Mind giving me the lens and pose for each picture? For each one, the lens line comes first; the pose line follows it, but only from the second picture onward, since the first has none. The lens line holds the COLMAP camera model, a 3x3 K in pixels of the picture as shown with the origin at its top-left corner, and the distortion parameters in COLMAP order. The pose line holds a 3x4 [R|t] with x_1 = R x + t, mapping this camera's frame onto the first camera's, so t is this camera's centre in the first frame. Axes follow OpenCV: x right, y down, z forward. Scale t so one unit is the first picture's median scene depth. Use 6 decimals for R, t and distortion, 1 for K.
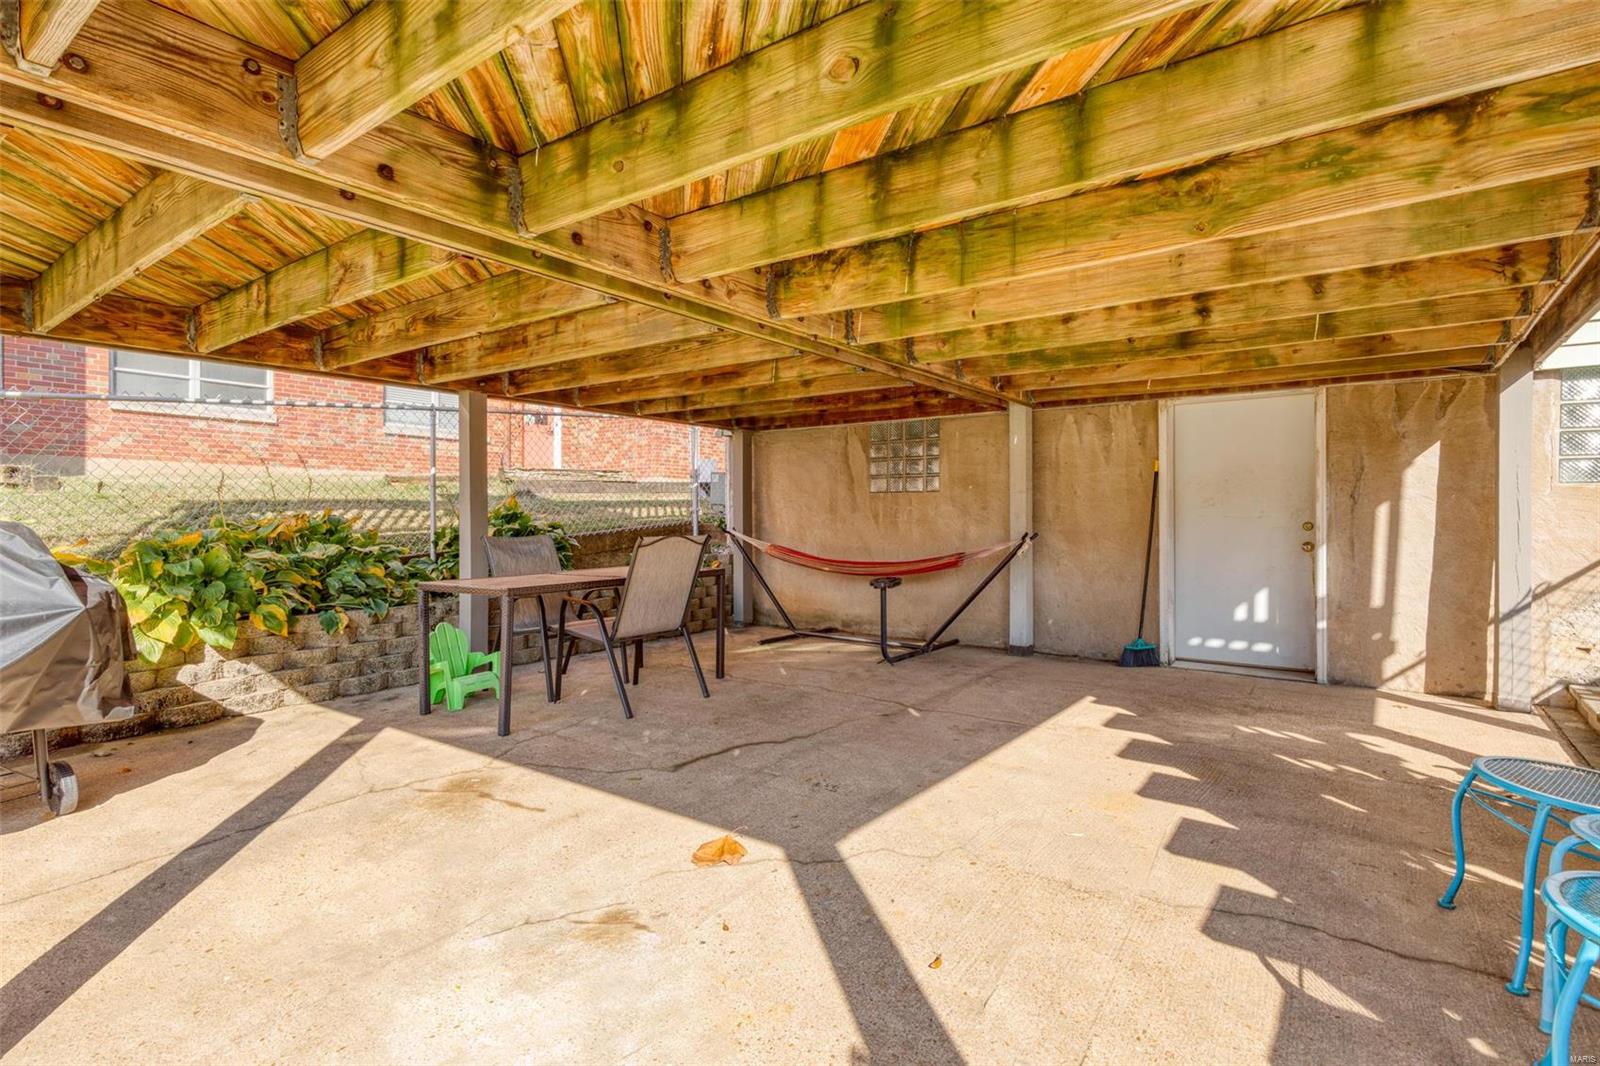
lens RADIAL K [[783.2, 0, 800.0], [0, 783.2, 533.0], [0, 0, 1]] dist [-0.000305, -0.000003]
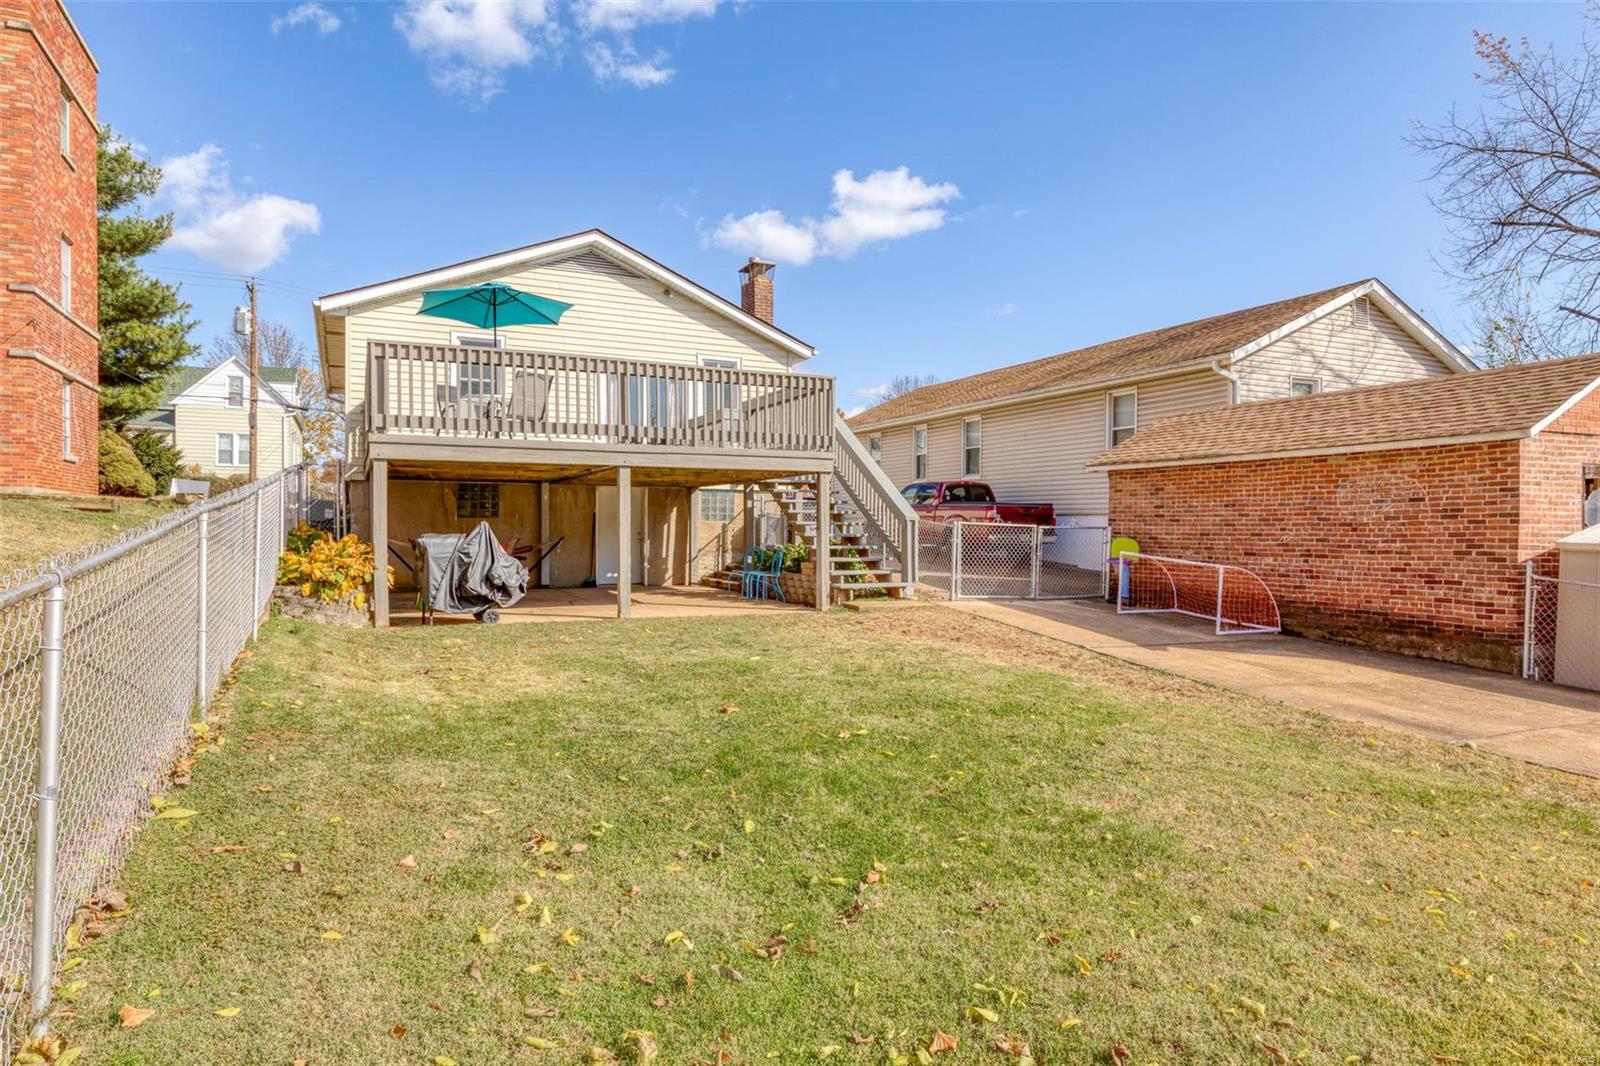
lens RADIAL K [[926.6, 0, 800.0], [0, 926.6, 533.0], [0, 0, 1]] dist [-0.009539, -0.000556]
pose [[0.463363, -0.002100, 0.886166, -3.749602], [0.013490, 0.999898, -0.004684, 0.028778], [-0.886066, 0.014124, 0.463344, -1.991401]]
